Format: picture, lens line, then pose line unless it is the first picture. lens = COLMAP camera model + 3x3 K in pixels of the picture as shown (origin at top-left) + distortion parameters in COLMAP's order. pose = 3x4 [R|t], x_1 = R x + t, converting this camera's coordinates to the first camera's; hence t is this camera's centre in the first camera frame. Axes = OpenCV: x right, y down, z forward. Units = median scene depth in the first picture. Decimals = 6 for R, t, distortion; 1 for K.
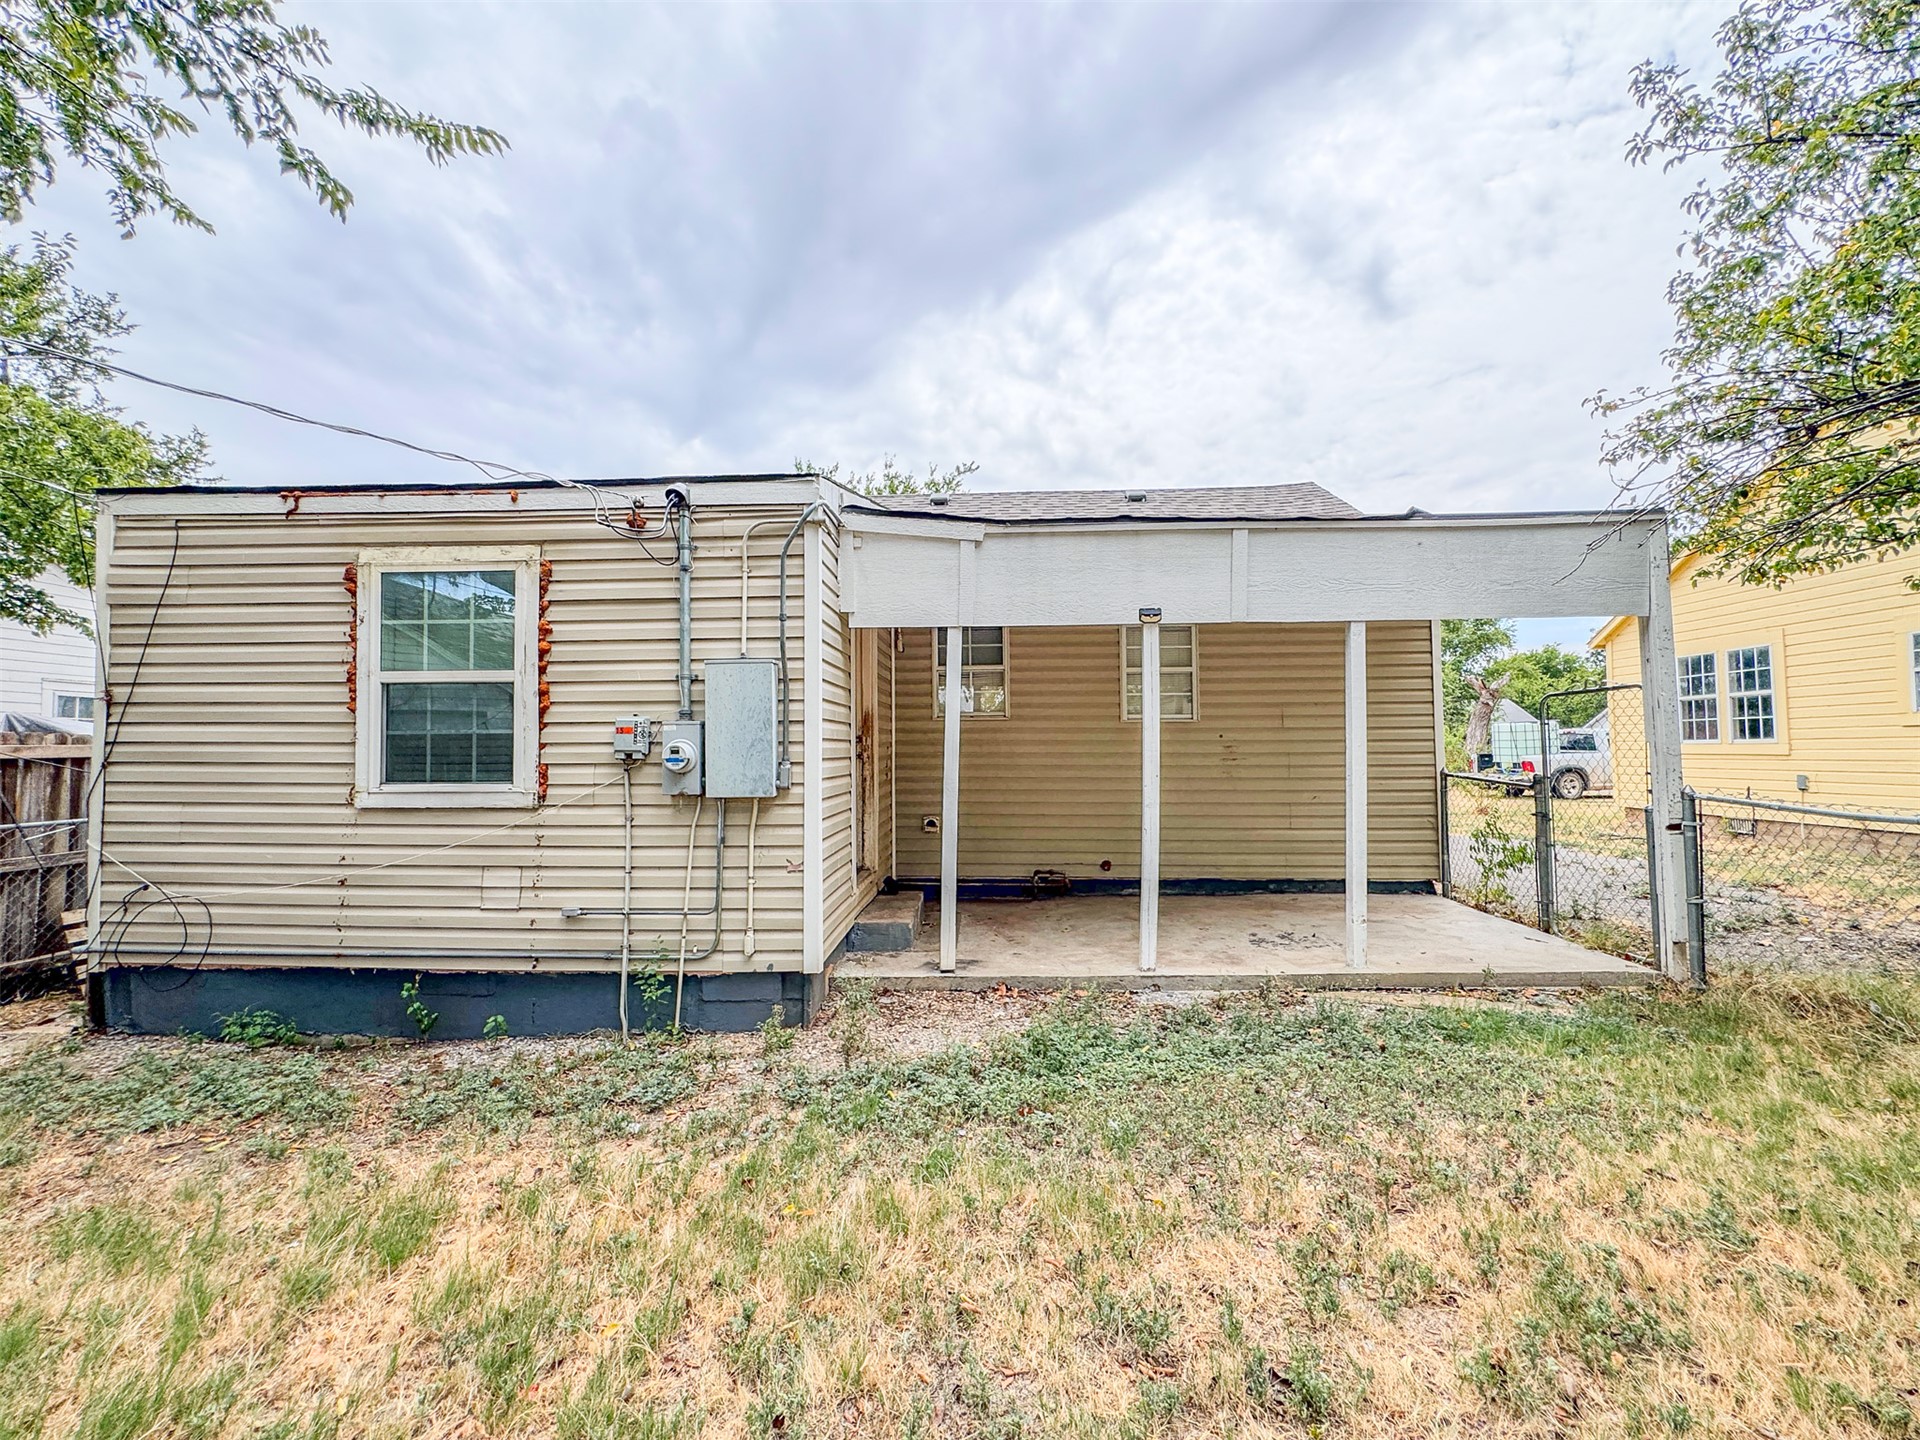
lens RADIAL K [[770.0, 0, 955.7], [0, 770.0, 736.0], [0, 0, 1]] dist [-0.013716, -0.000024]
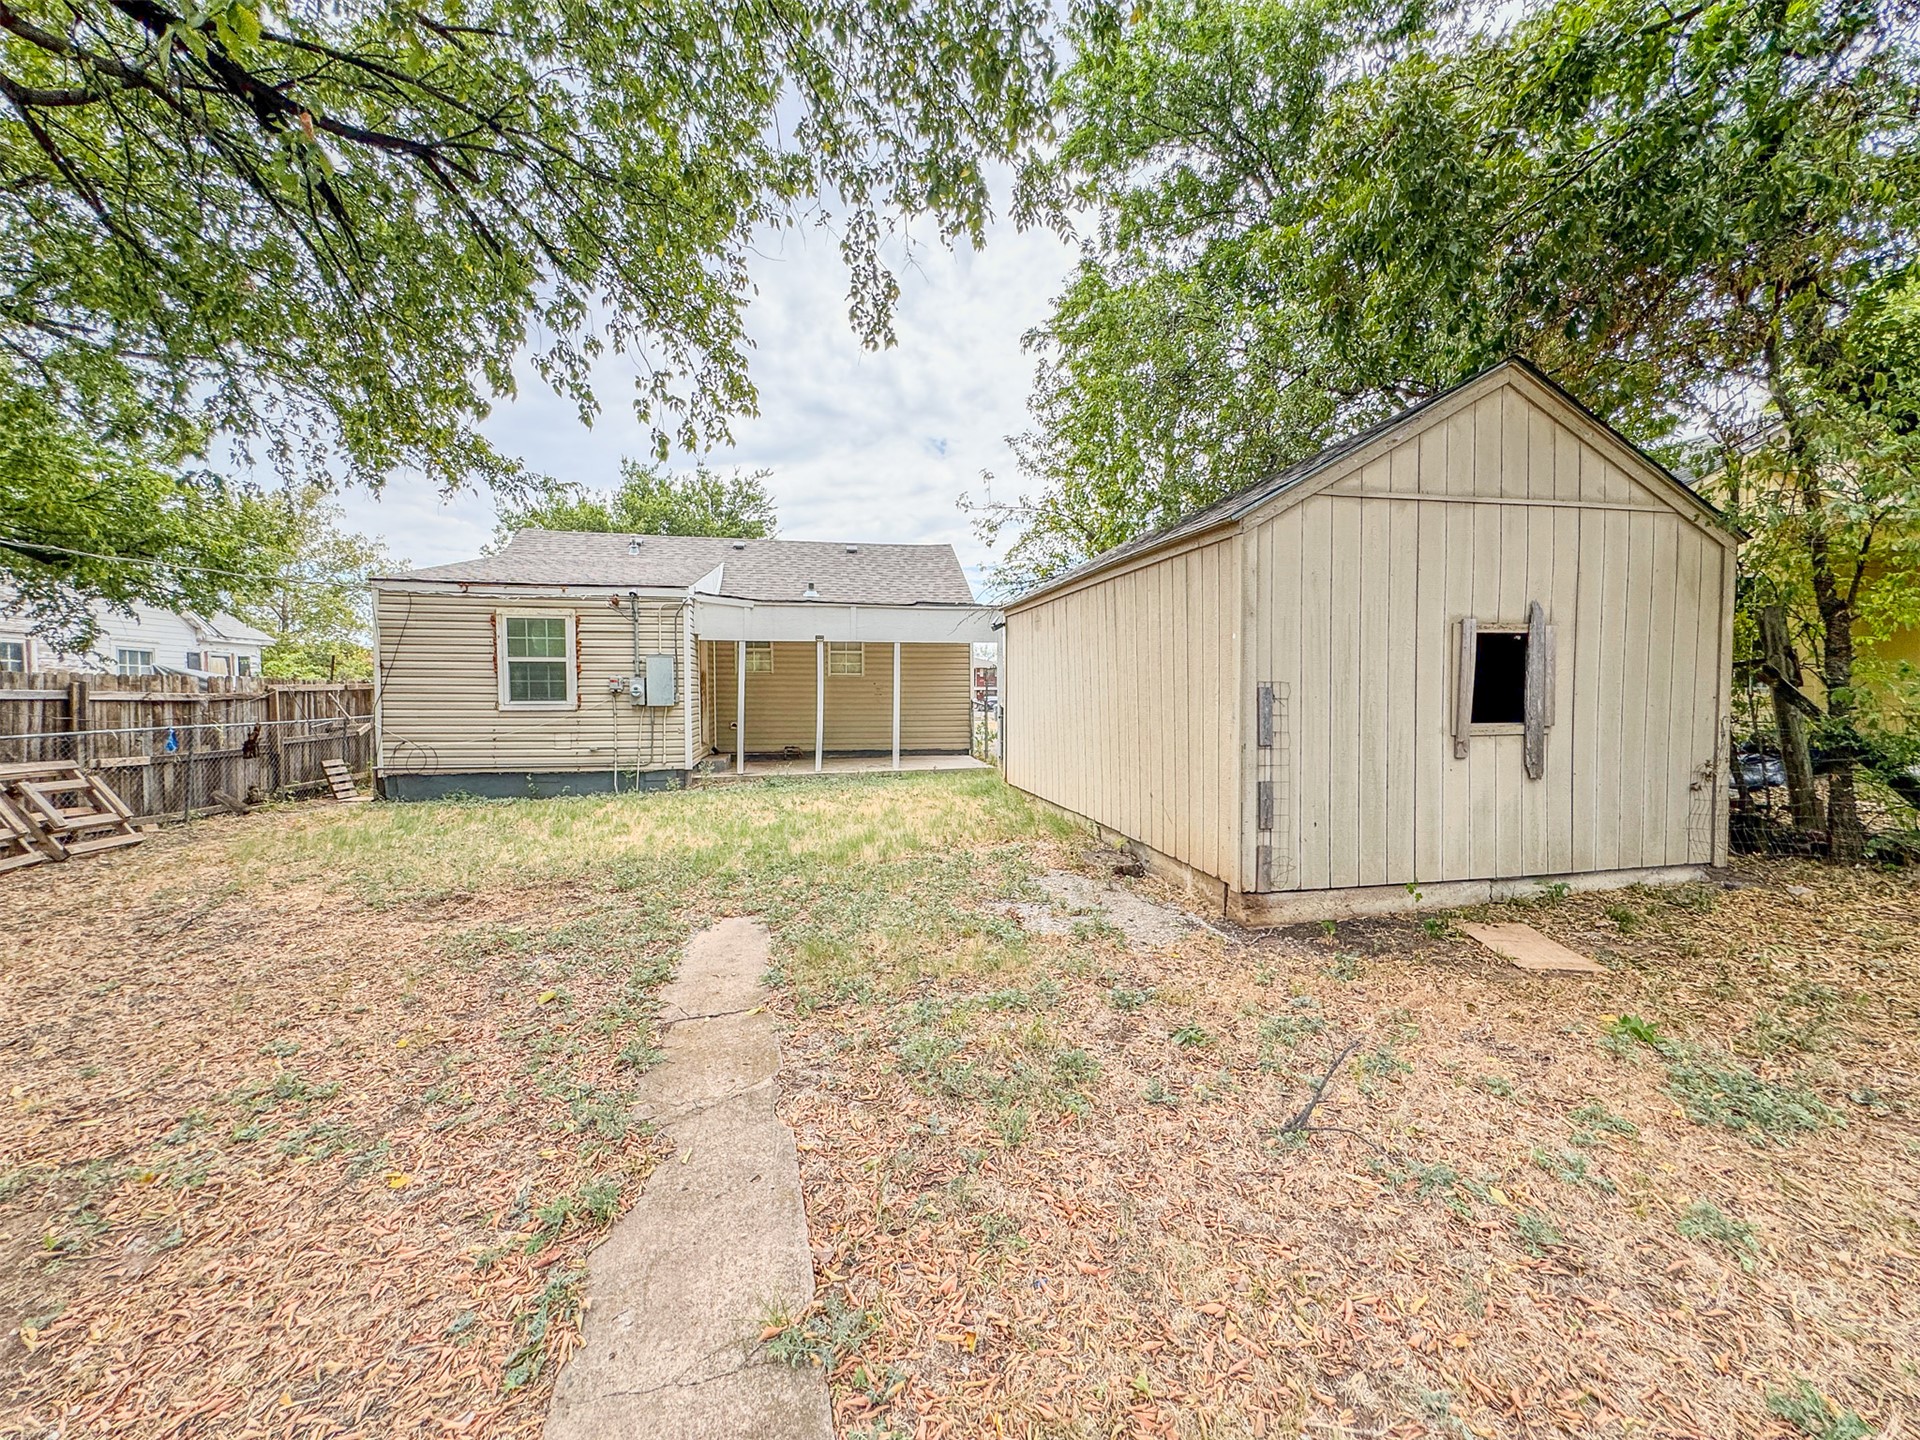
lens RADIAL K [[797.2, 0, 957.1], [0, 797.2, 721.5], [0, 0, 1]] dist [-0.003409, 0.000243]
pose [[0.972798, -0.003885, 0.231621, 0.087219], [-0.009727, 0.998292, 0.057599, -0.037313], [-0.231449, -0.058285, 0.971099, -1.941462]]
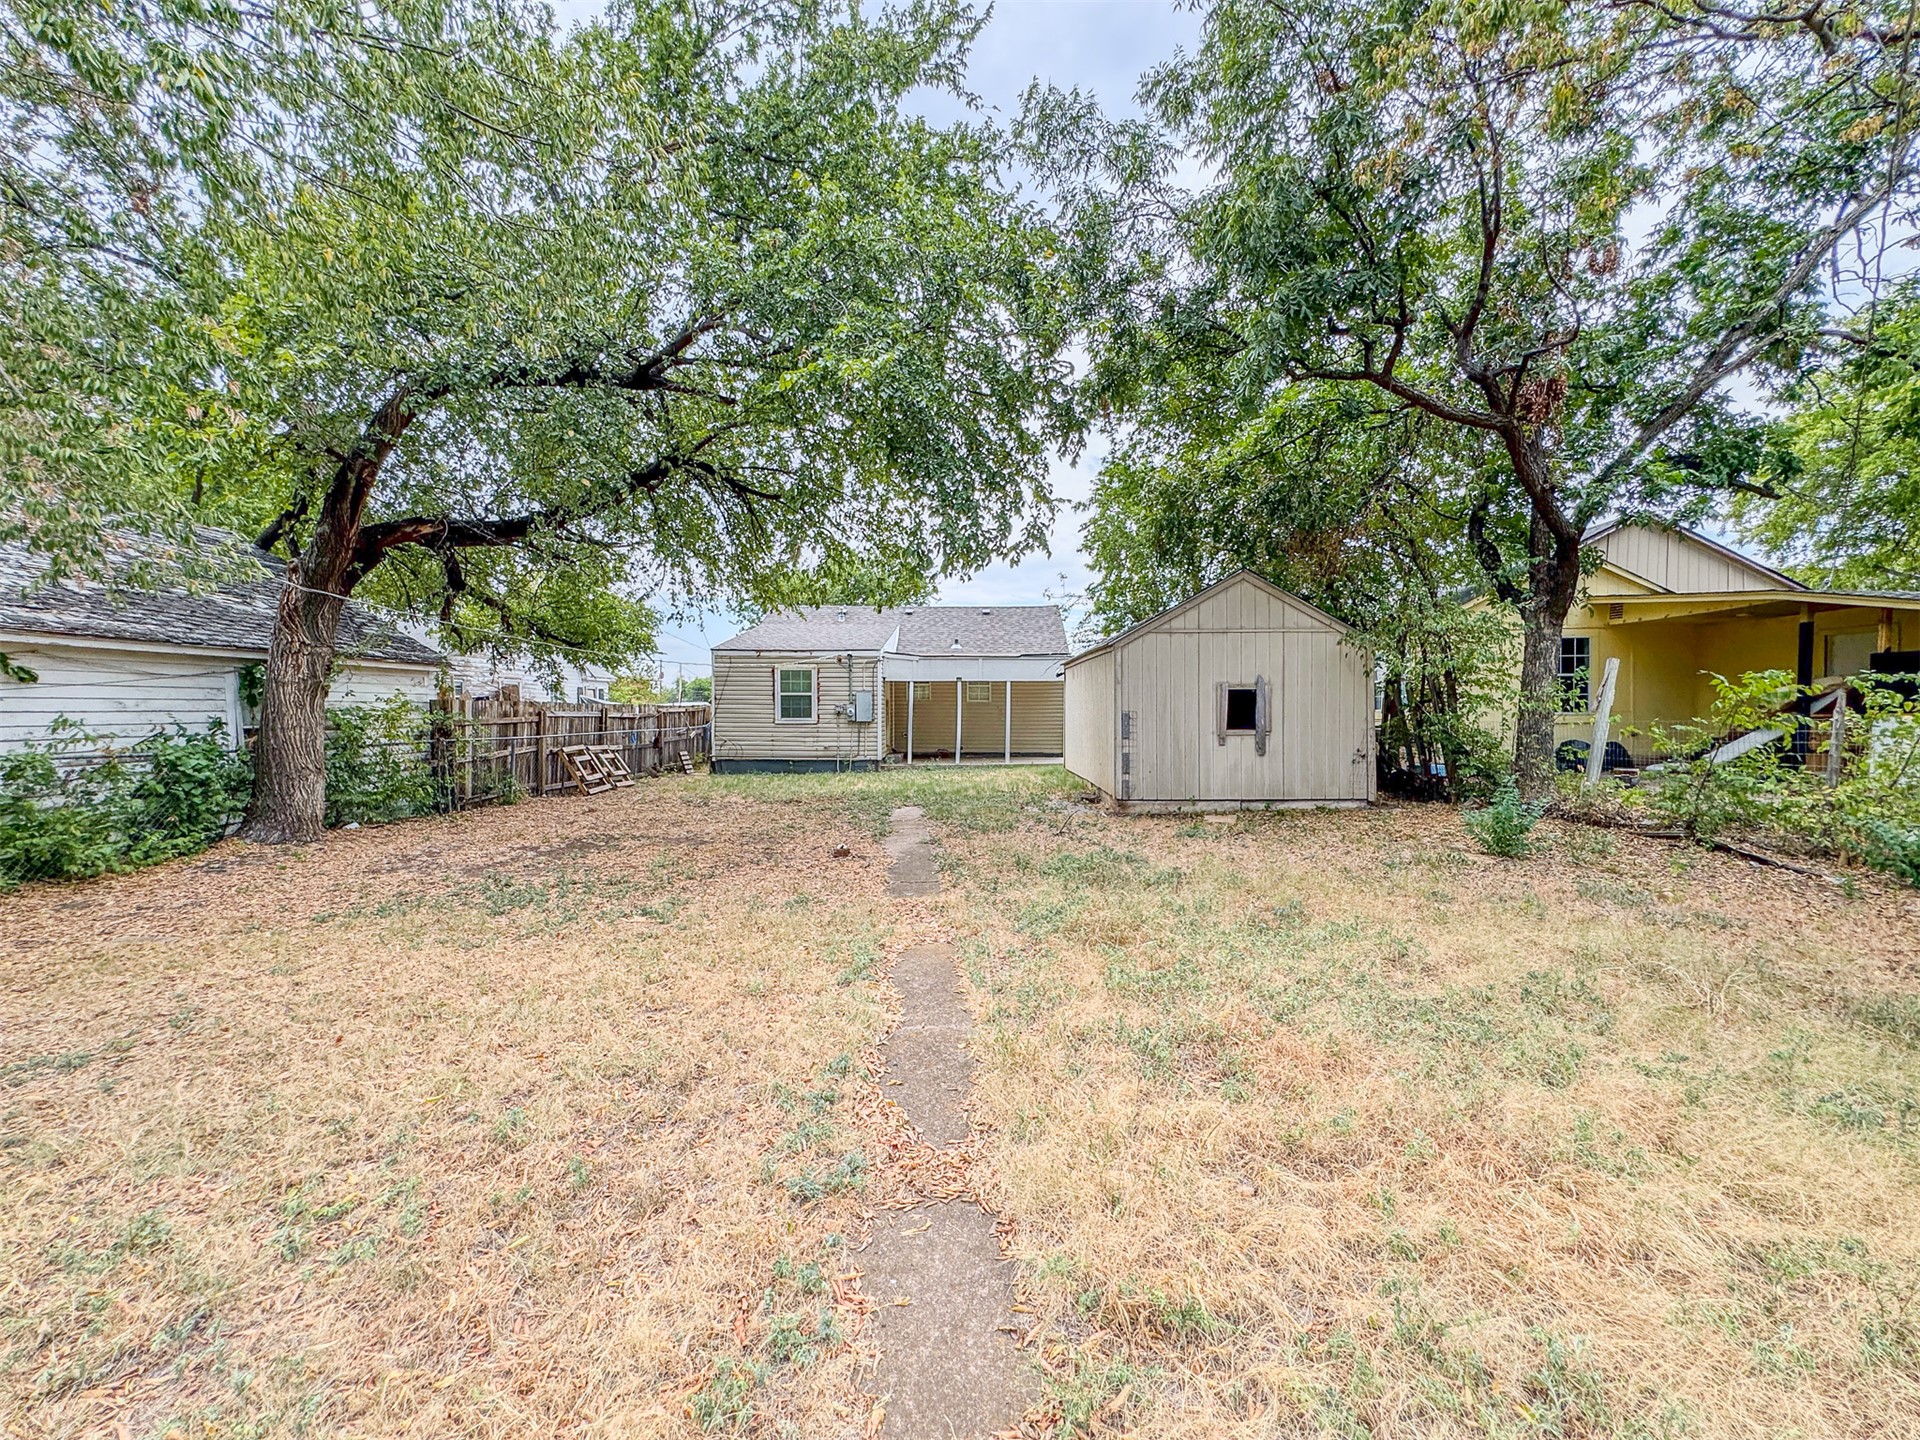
lens RADIAL K [[797.2, 0, 957.1], [0, 797.2, 721.5], [0, 0, 1]] dist [-0.003409, 0.000243]
pose [[0.999497, 0.006906, 0.030957, 0.122517], [-0.007989, 0.999355, 0.034999, -0.087666], [-0.030696, -0.035229, 0.998908, -3.630838]]
